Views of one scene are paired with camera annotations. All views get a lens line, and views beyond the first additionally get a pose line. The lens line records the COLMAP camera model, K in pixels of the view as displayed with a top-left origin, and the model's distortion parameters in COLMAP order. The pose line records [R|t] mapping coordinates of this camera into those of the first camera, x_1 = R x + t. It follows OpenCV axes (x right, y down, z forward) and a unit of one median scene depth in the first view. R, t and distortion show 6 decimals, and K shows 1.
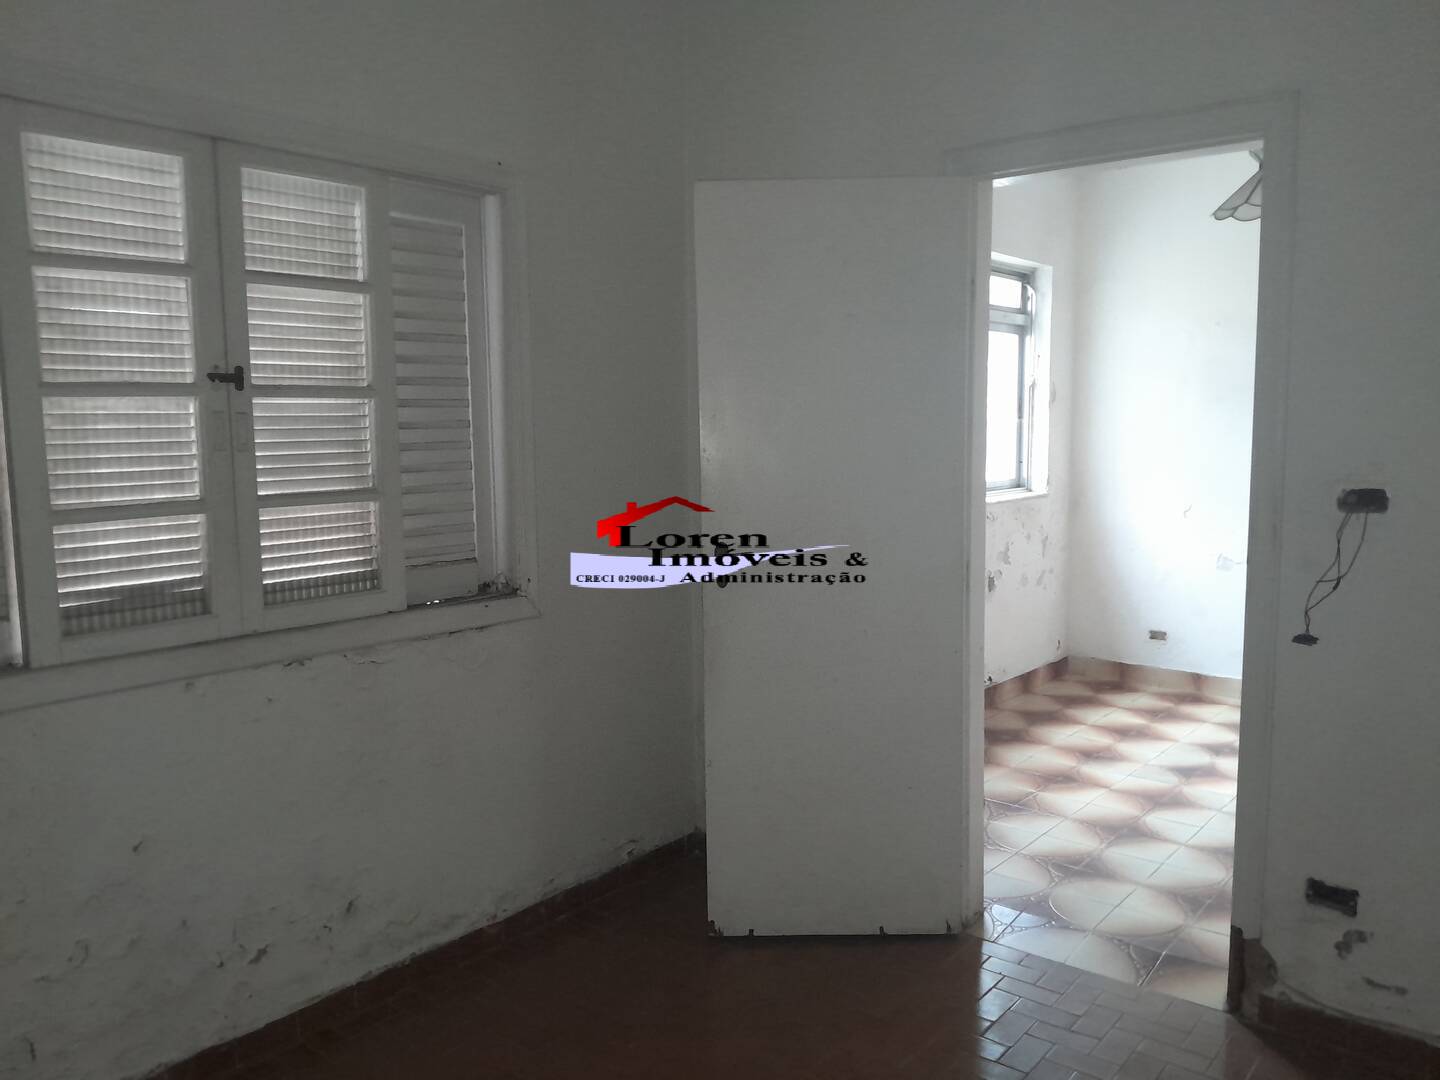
lens RADIAL K [[1134.1, 0, 720.0], [0, 1134.1, 540.0], [0, 0, 1]] dist [0.114244, -0.223746]
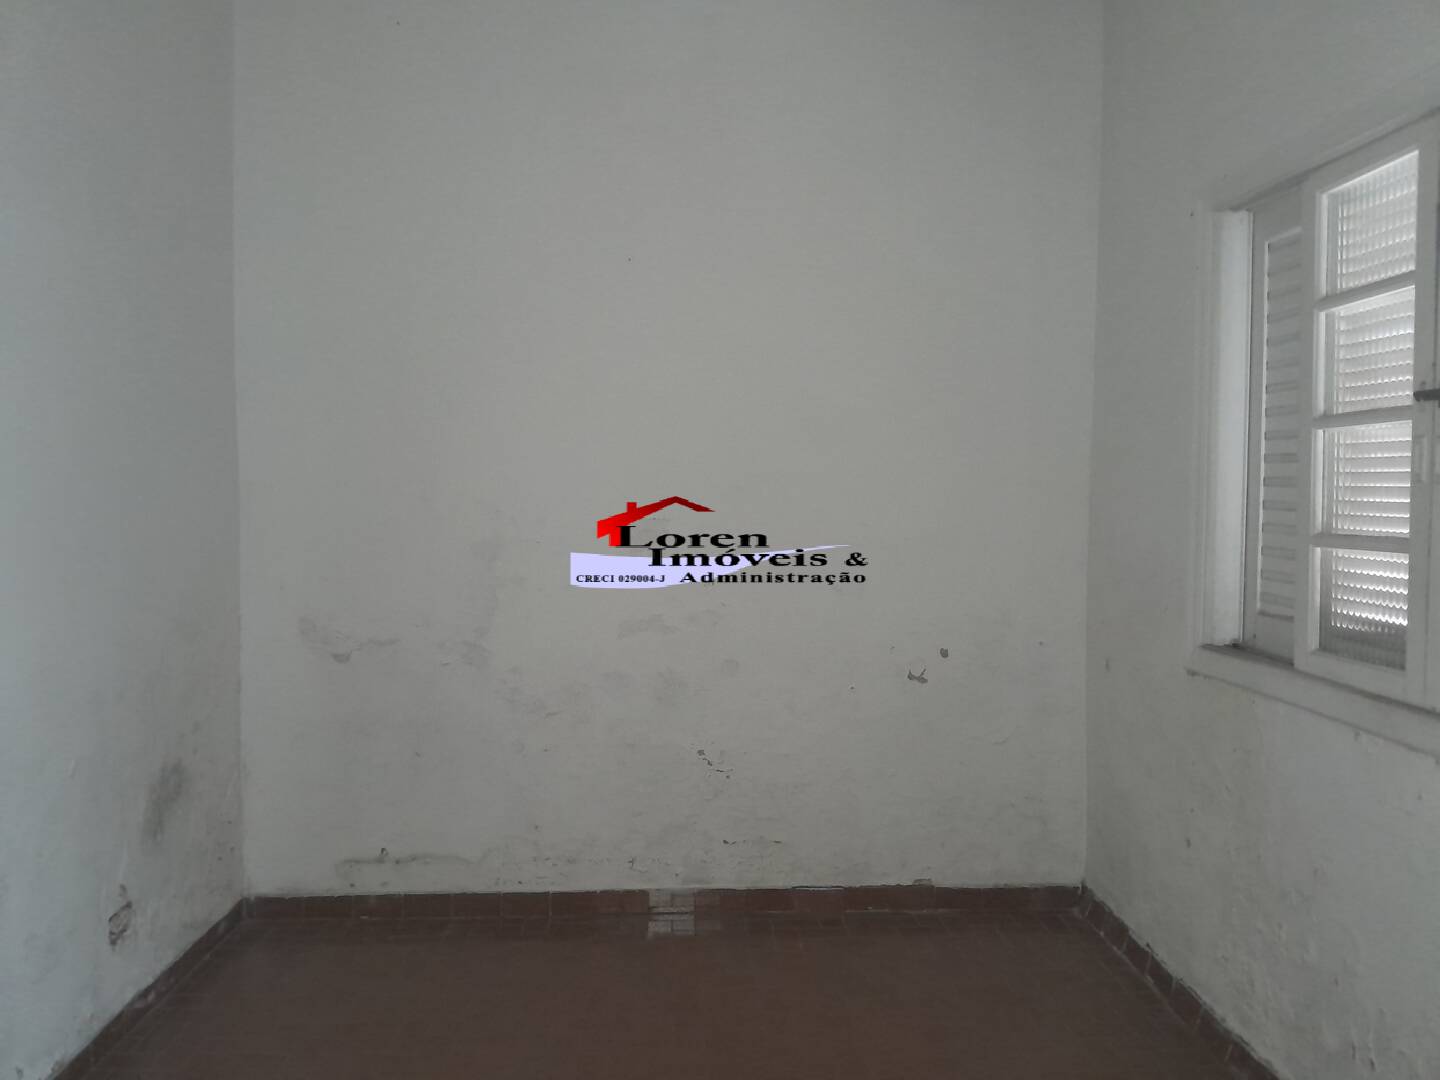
lens RADIAL K [[1134.1, 0, 720.0], [0, 1134.1, 540.0], [0, 0, 1]] dist [0.114244, -0.223746]
pose [[-0.767313, 0.053144, -0.639067, 0.508063], [-0.046754, 0.989272, 0.138403, -0.131312], [0.639566, 0.136077, -0.756597, 1.346741]]
